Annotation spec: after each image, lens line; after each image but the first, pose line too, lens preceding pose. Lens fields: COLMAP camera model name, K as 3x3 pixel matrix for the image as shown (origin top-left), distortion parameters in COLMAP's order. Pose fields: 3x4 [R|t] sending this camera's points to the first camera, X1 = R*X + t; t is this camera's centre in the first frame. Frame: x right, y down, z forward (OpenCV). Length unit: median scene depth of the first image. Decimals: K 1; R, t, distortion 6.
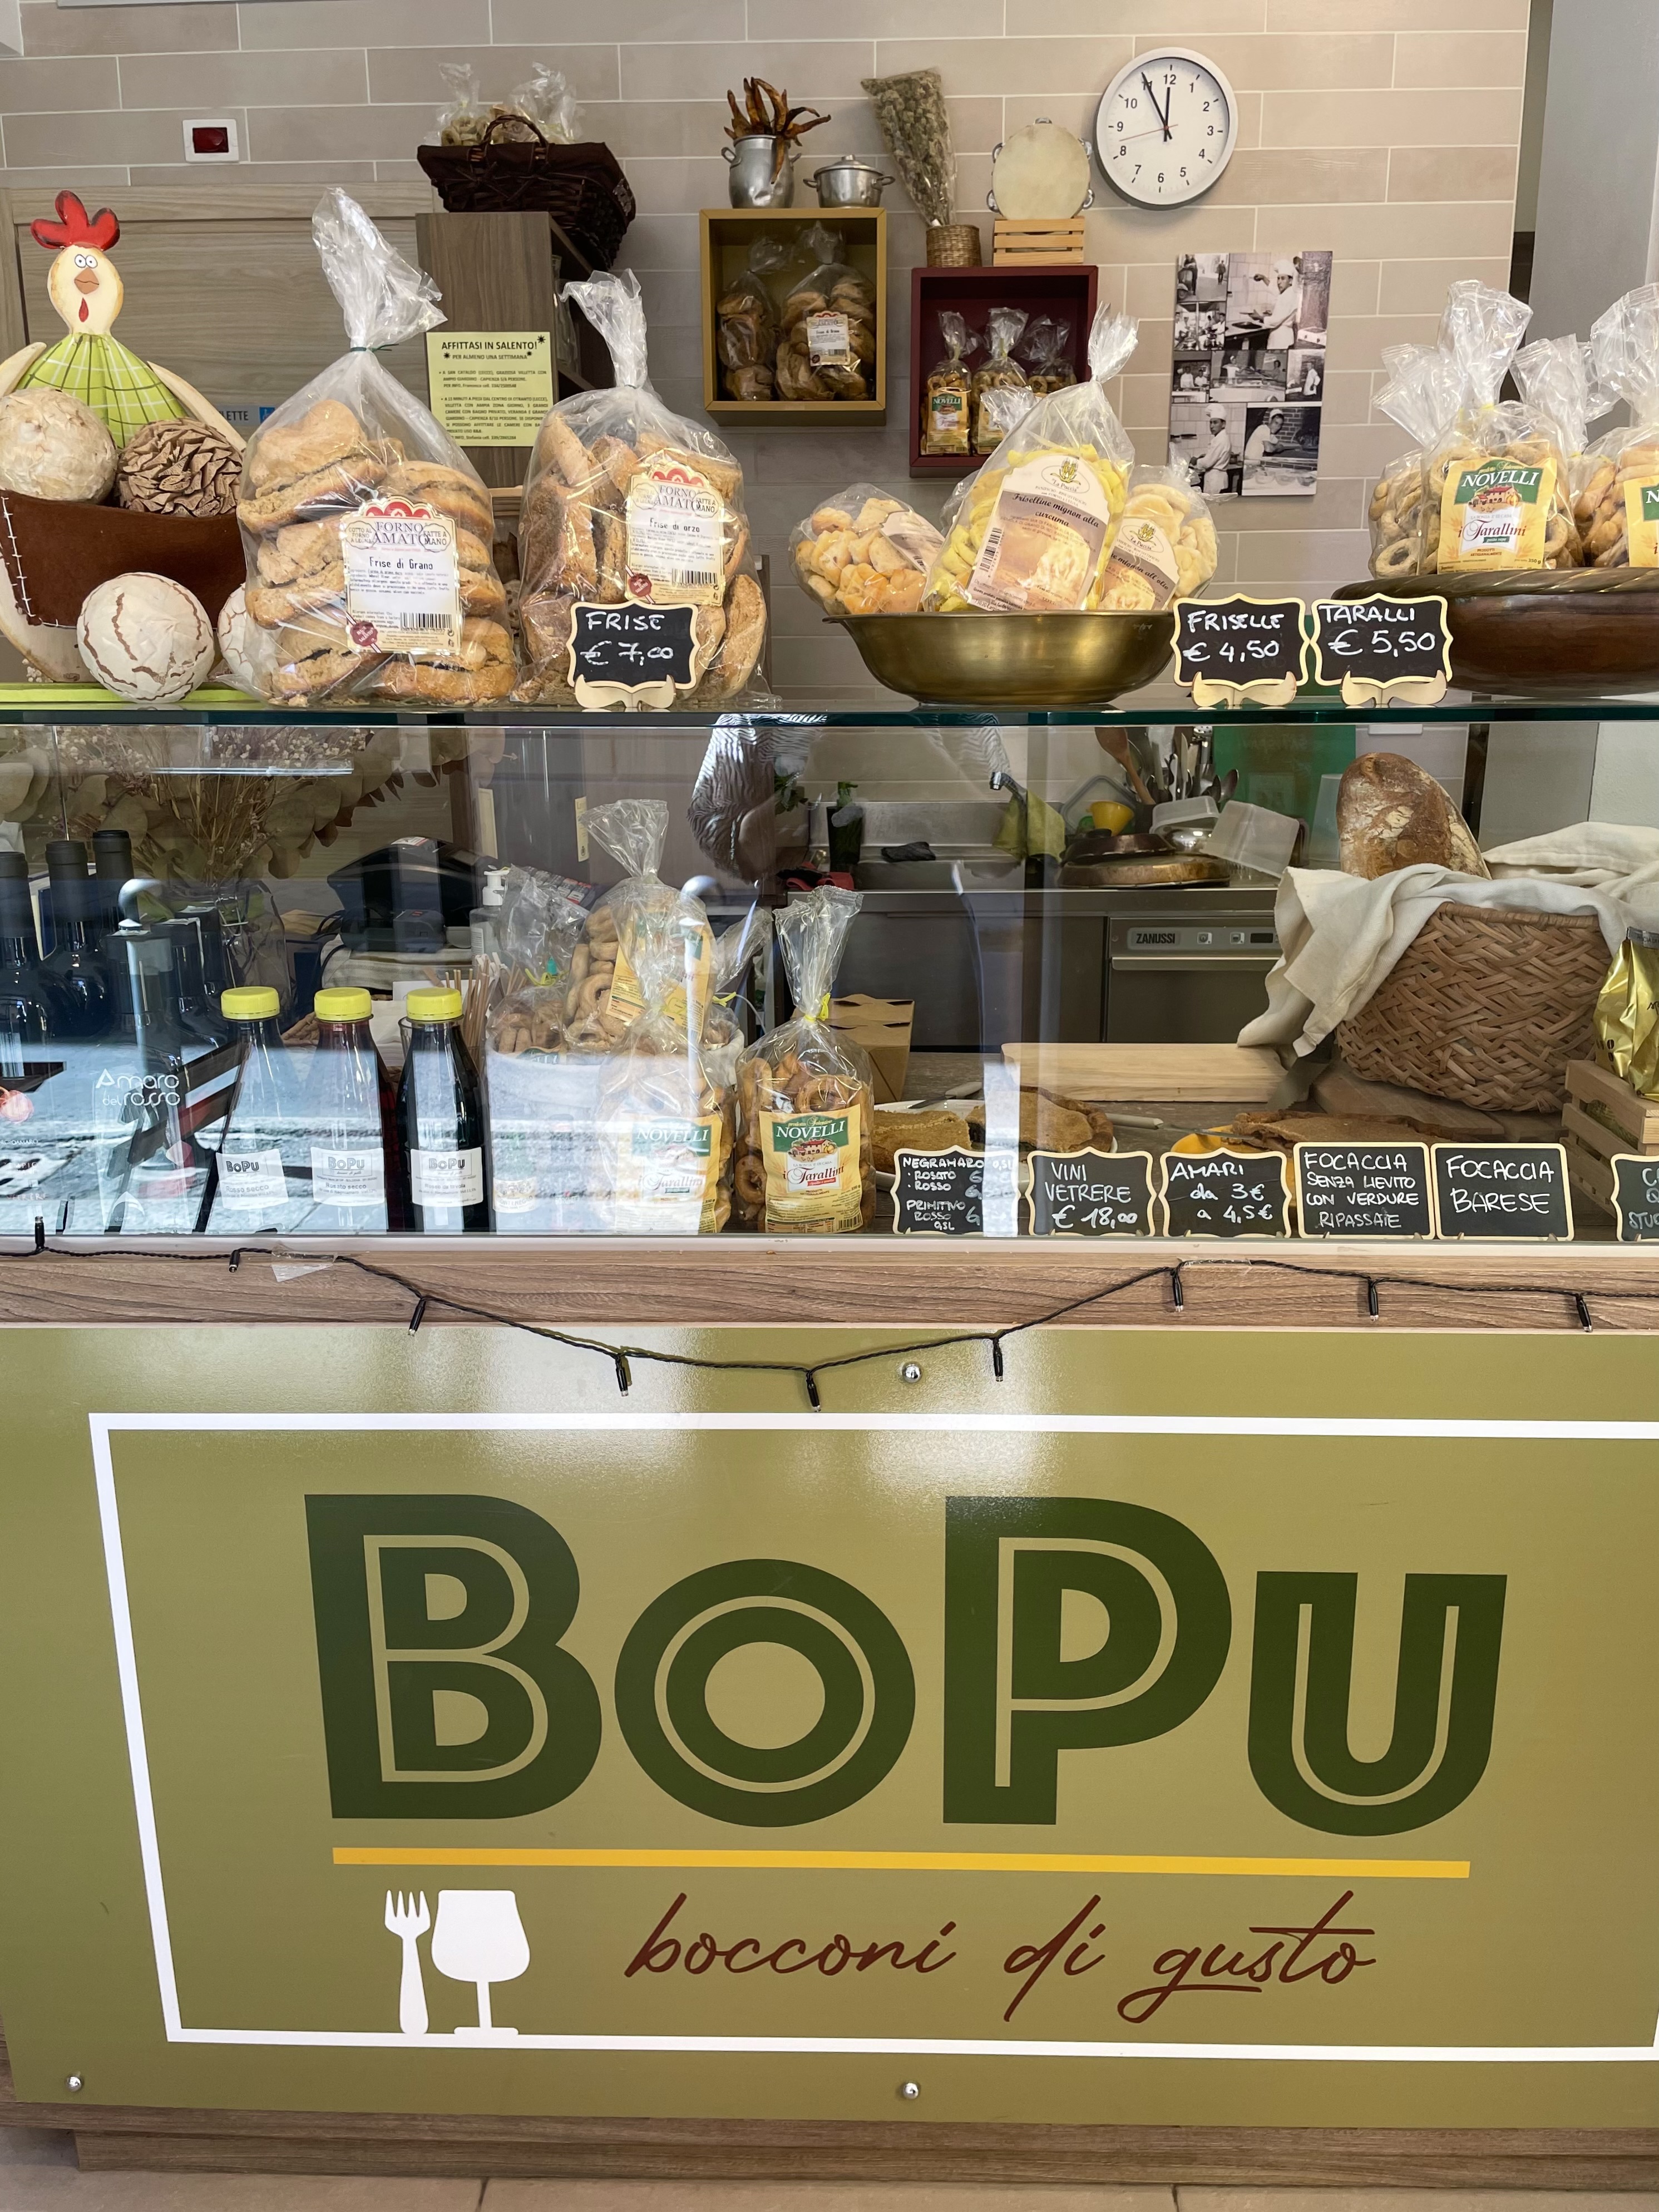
lens RADIAL K [[1690.3, 0, 829.5], [0, 1690.3, 1106.0], [0, 0, 1]] dist [0.028934, -0.007645]
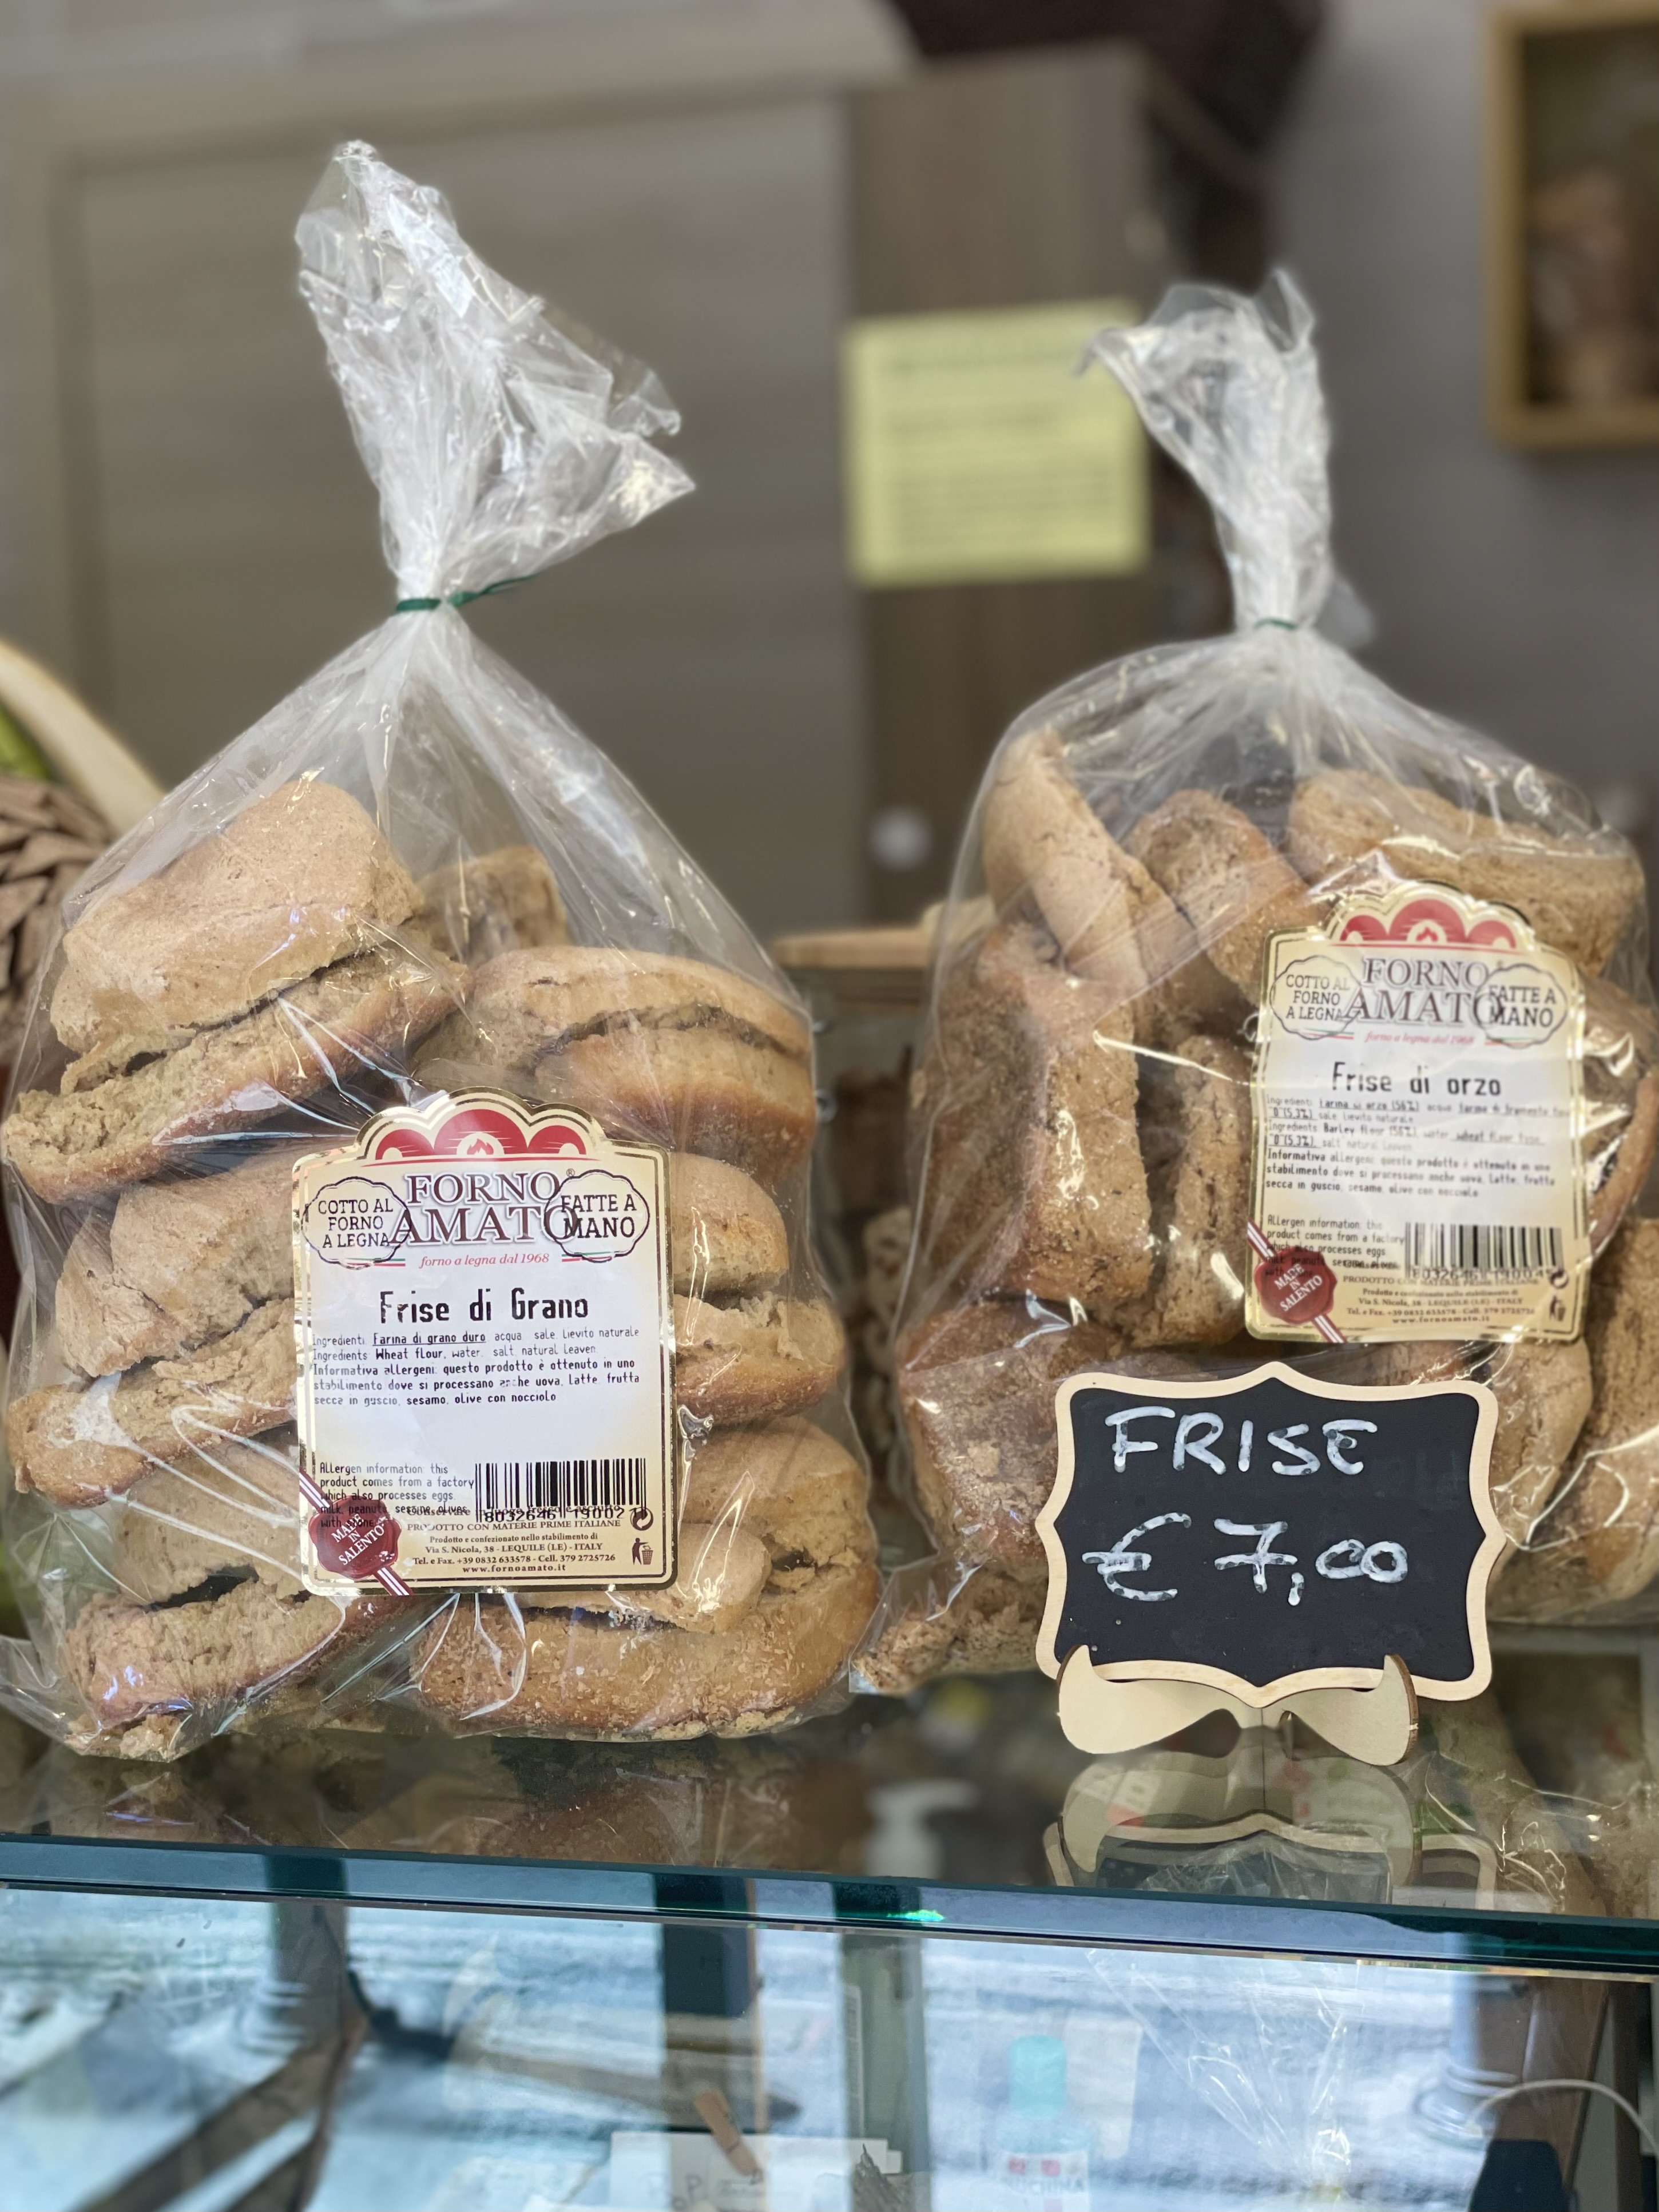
lens RADIAL K [[3352.9, 0, 829.5], [0, 3352.9, 1106.0], [0, 0, 1]] dist [0.050309, 0.034029]
pose [[0.965008, -0.009517, -0.262048, -0.037678], [-0.033096, 0.986929, -0.157723, -0.250472], [0.260124, 0.160876, 0.952079, 0.429010]]
